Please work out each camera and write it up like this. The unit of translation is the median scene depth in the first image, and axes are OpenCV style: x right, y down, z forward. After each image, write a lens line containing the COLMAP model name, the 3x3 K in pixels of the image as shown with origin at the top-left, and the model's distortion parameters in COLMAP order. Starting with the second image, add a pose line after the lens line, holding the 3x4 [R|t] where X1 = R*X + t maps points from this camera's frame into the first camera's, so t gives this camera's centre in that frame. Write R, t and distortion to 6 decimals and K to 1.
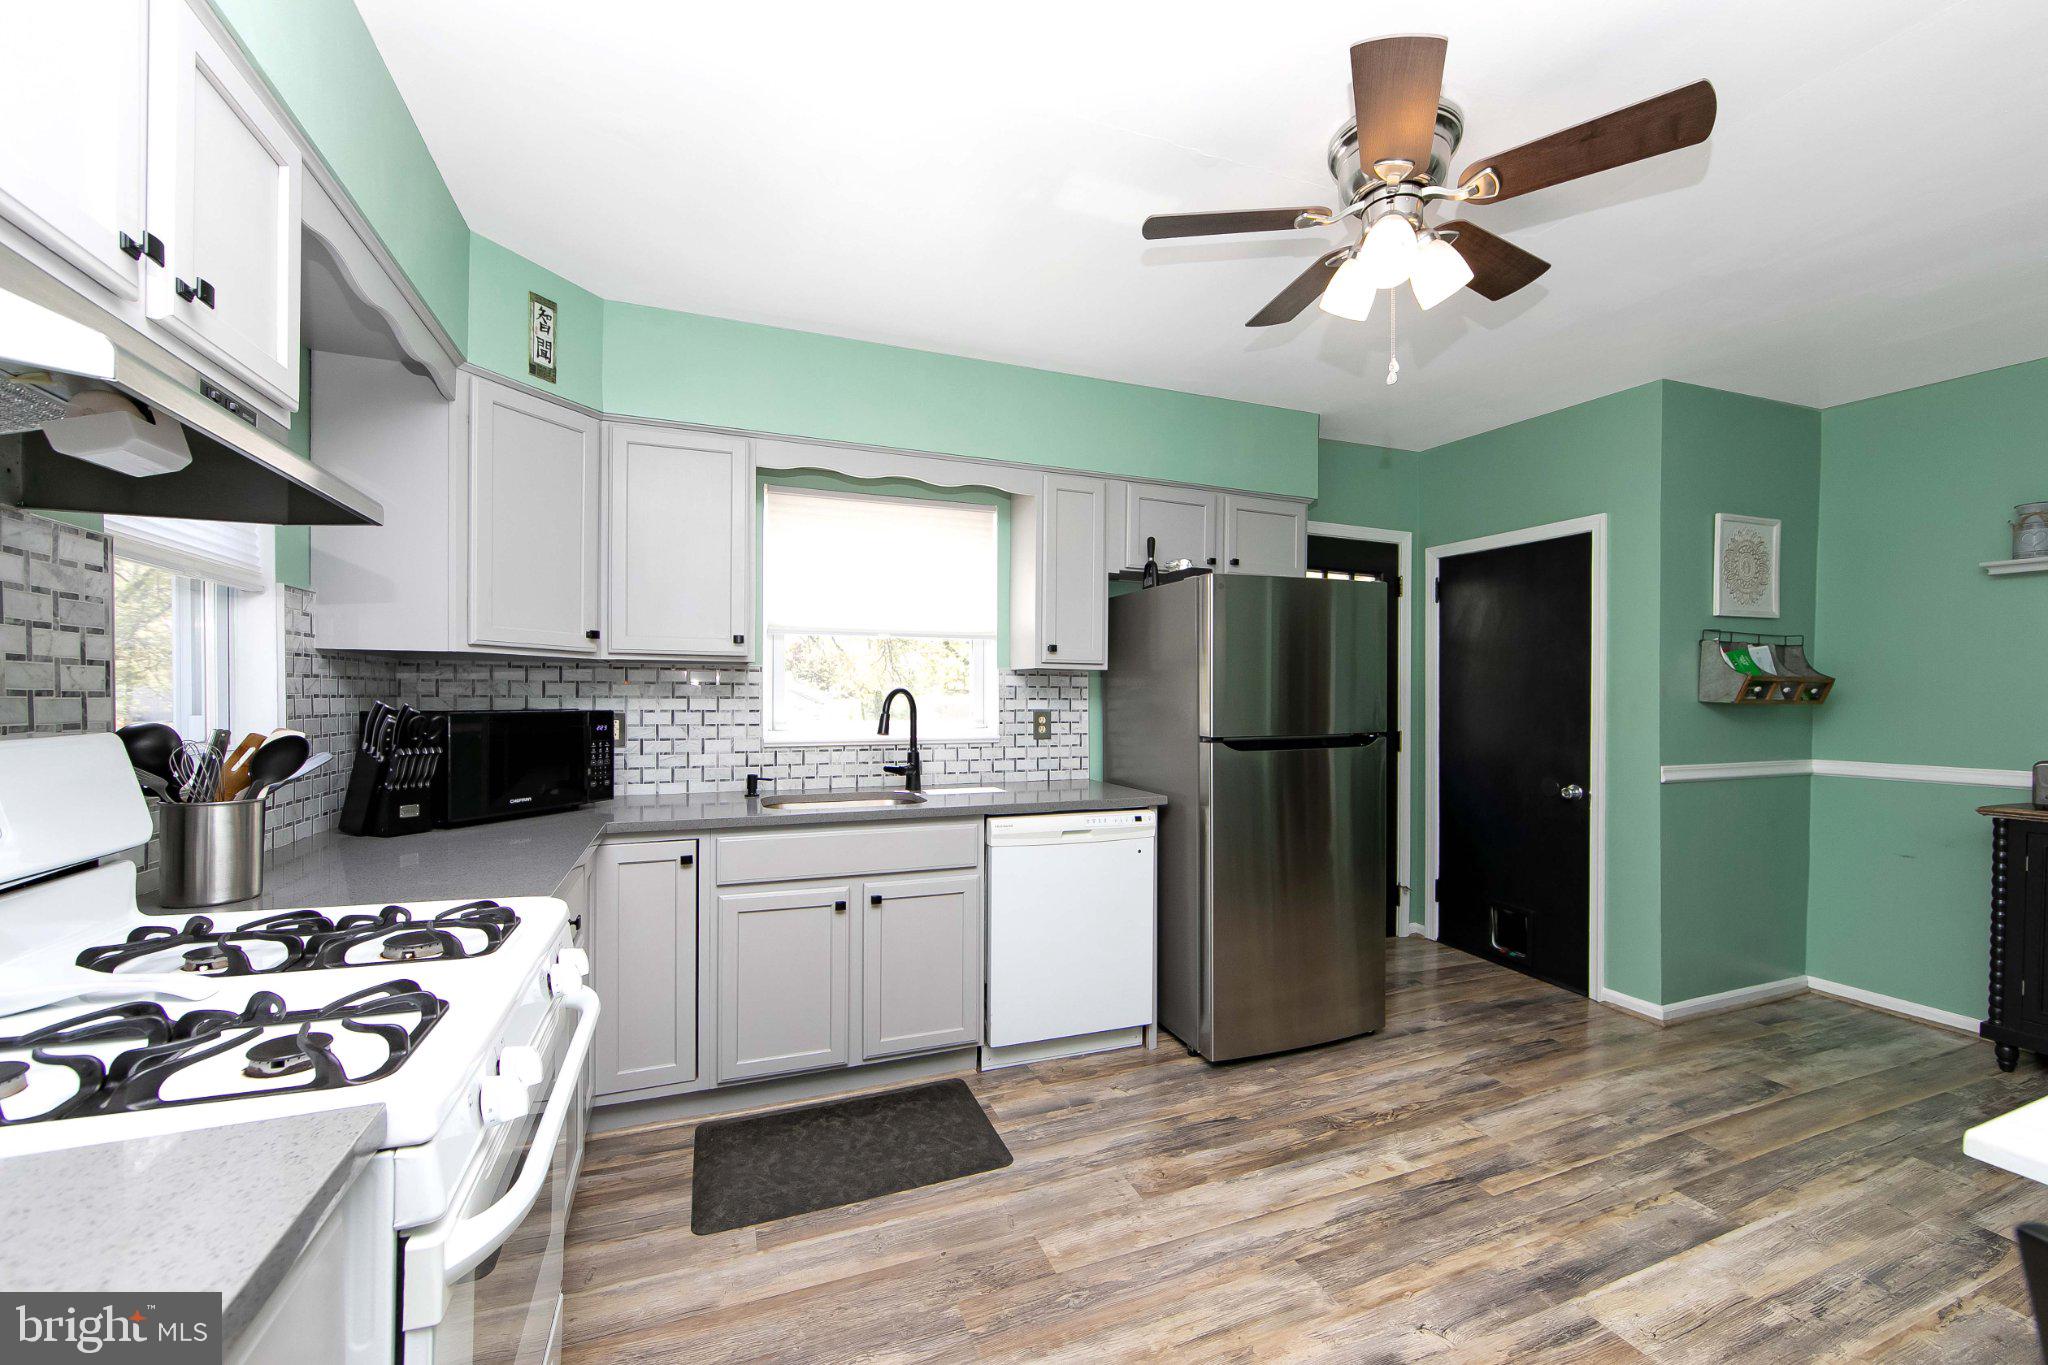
lens RADIAL K [[806.0, 0, 1029.3], [0, 806.0, 696.5], [0, 0, 1]] dist [-0.002266, -0.000312]
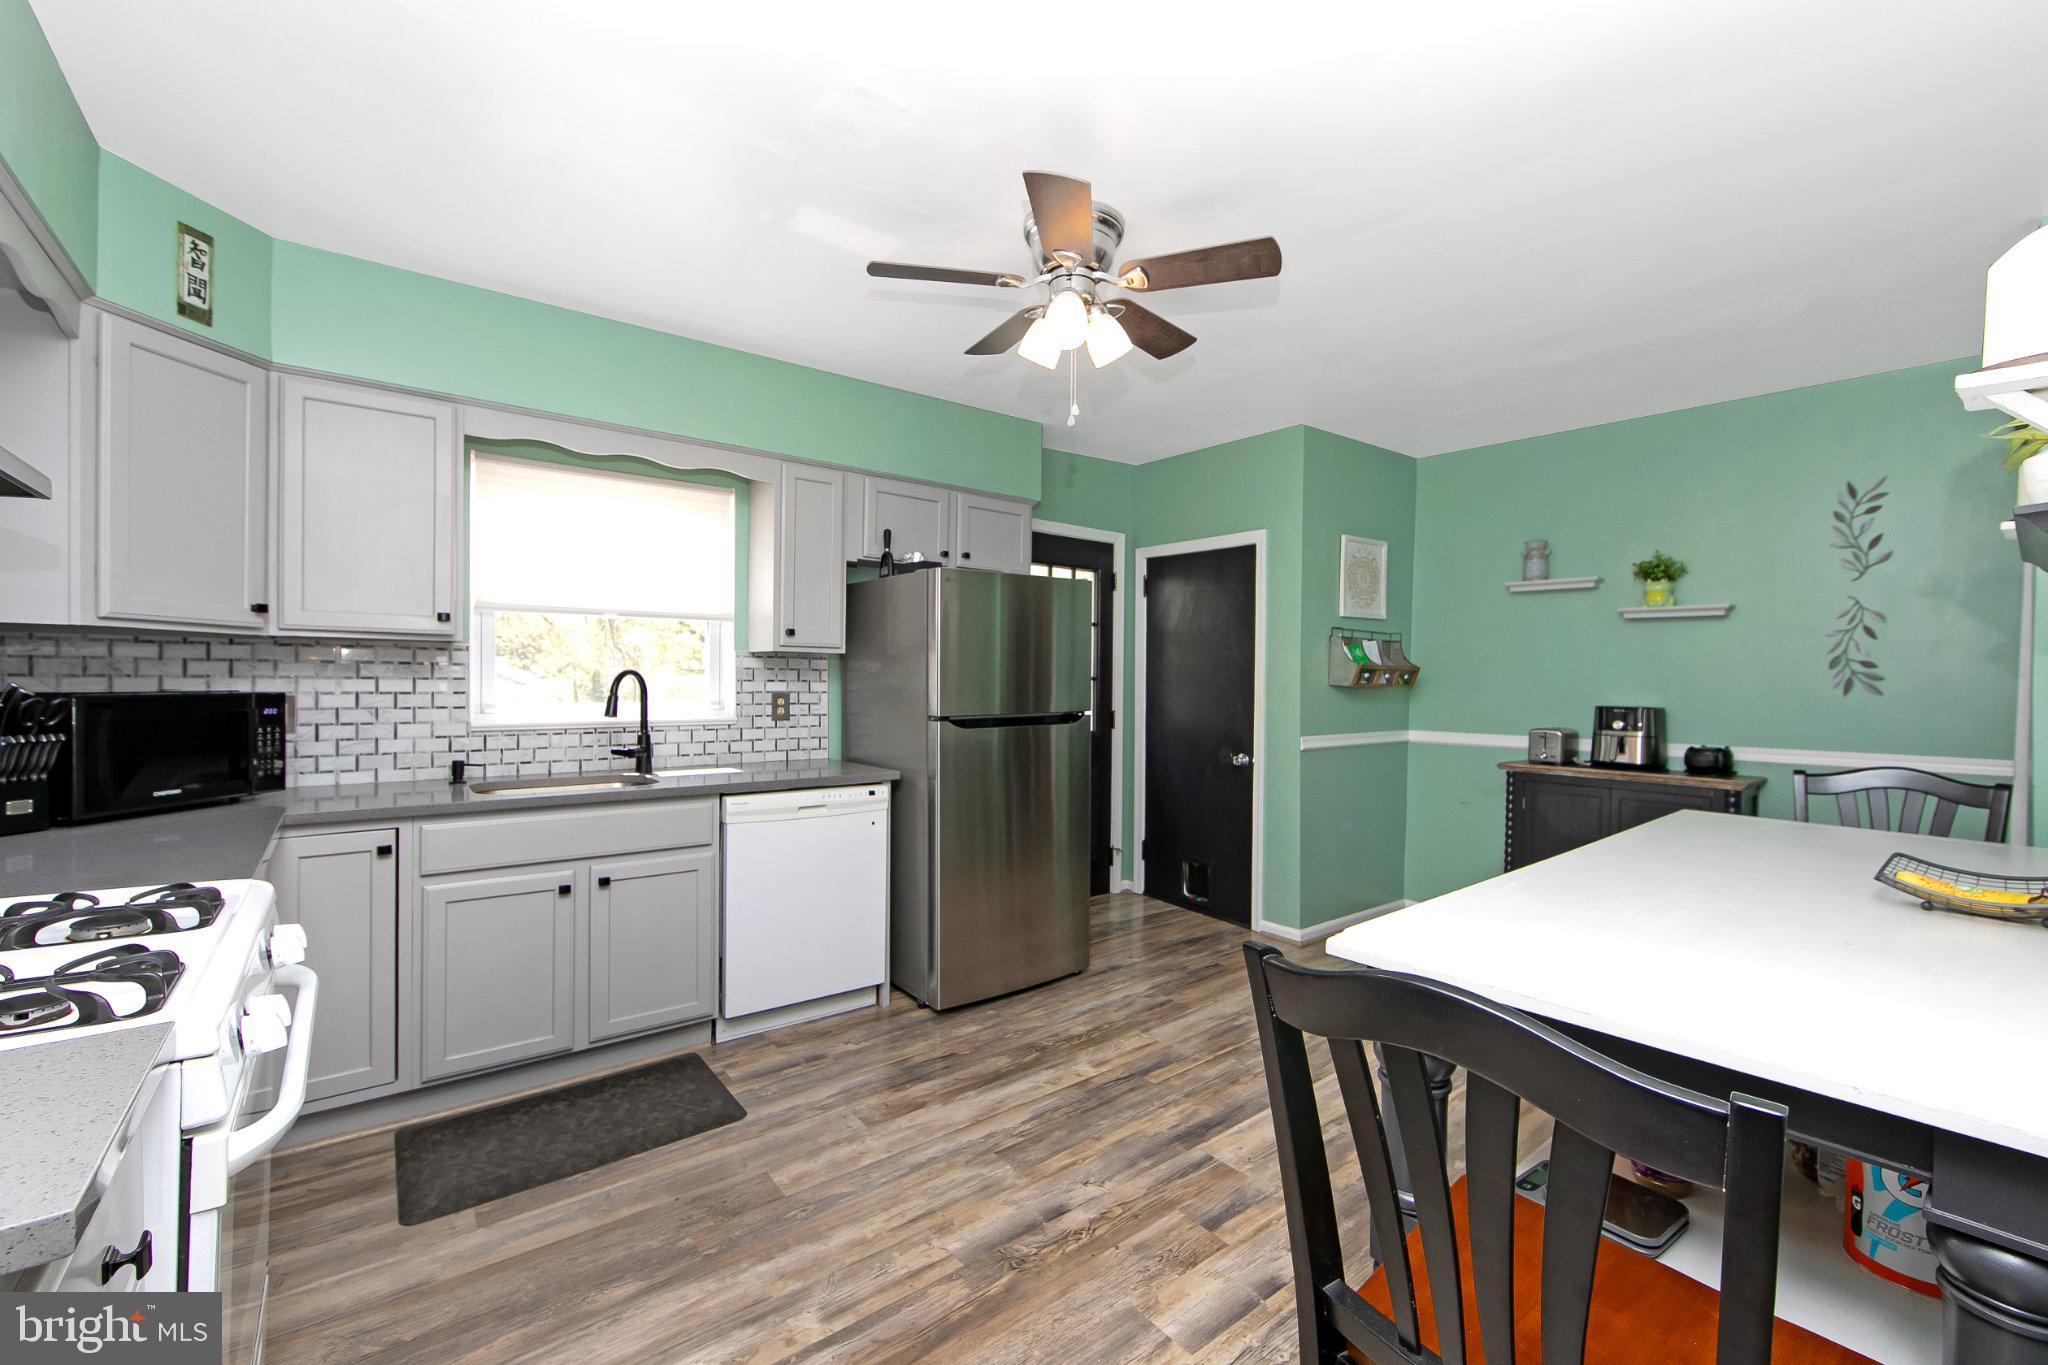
lens RADIAL K [[840.9, 0, 1028.8], [0, 840.9, 683.4], [0, 0, 1]] dist [-0.002110, -0.000303]
pose [[0.957759, 0.002834, 0.287559, 0.013966], [-0.004785, 0.999970, 0.006083, -0.002275], [-0.287533, -0.007202, 0.957744, -0.147100]]
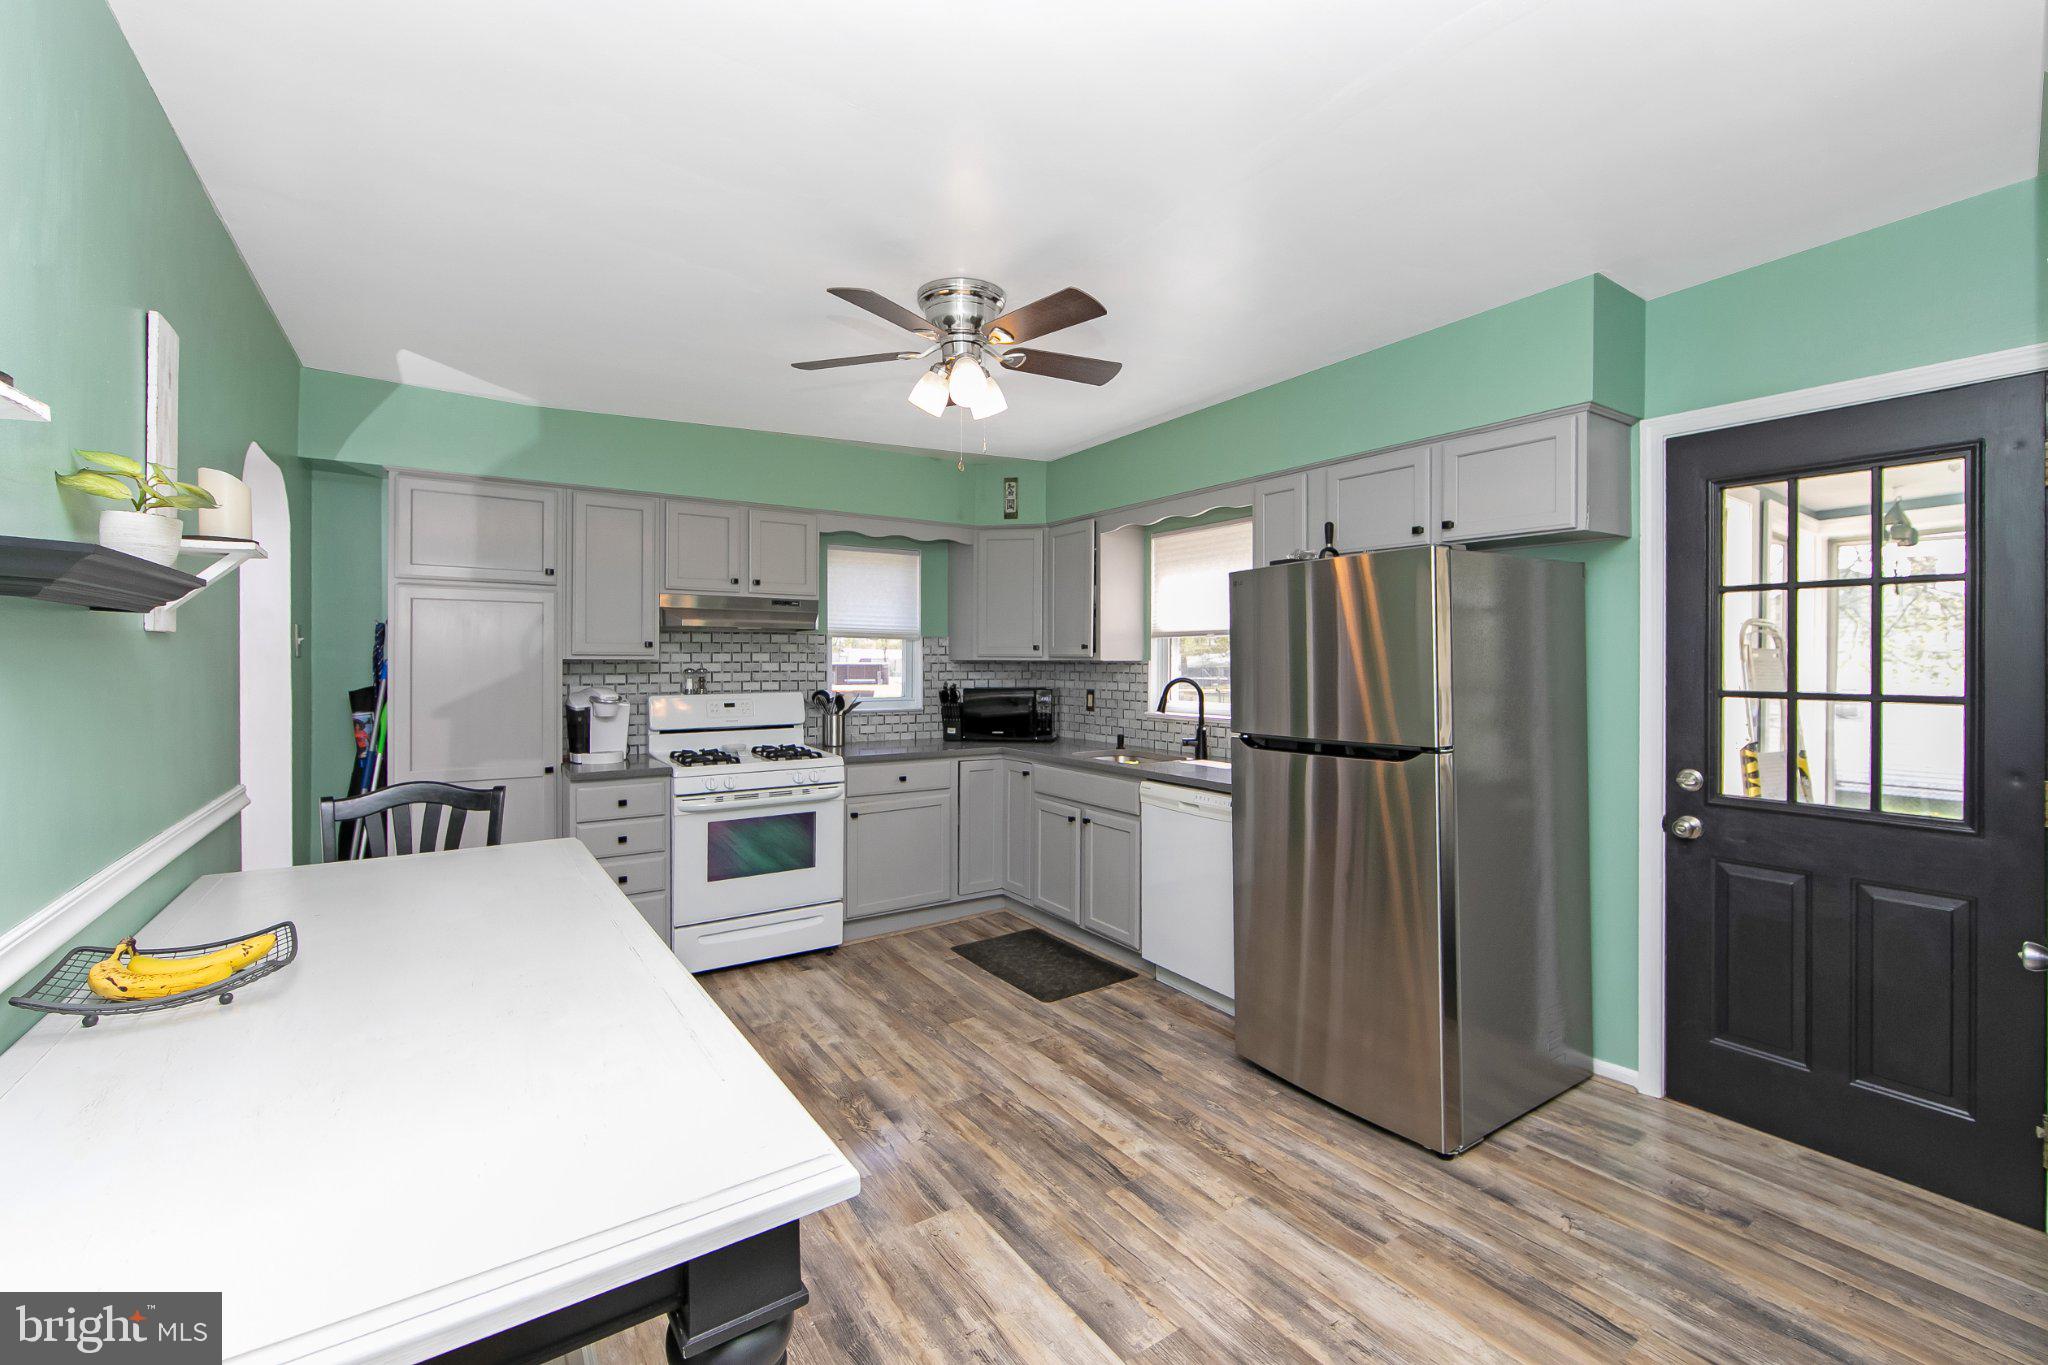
lens RADIAL K [[854.5, 0, 1028.1], [0, 854.5, 656.5], [0, 0, 1]] dist [-0.001472, -0.000243]
pose [[0.211782, -0.009560, -0.977270, 1.323399], [-0.000829, 0.999950, -0.009962, -0.036254], [0.977317, 0.002920, 0.211763, 0.553779]]
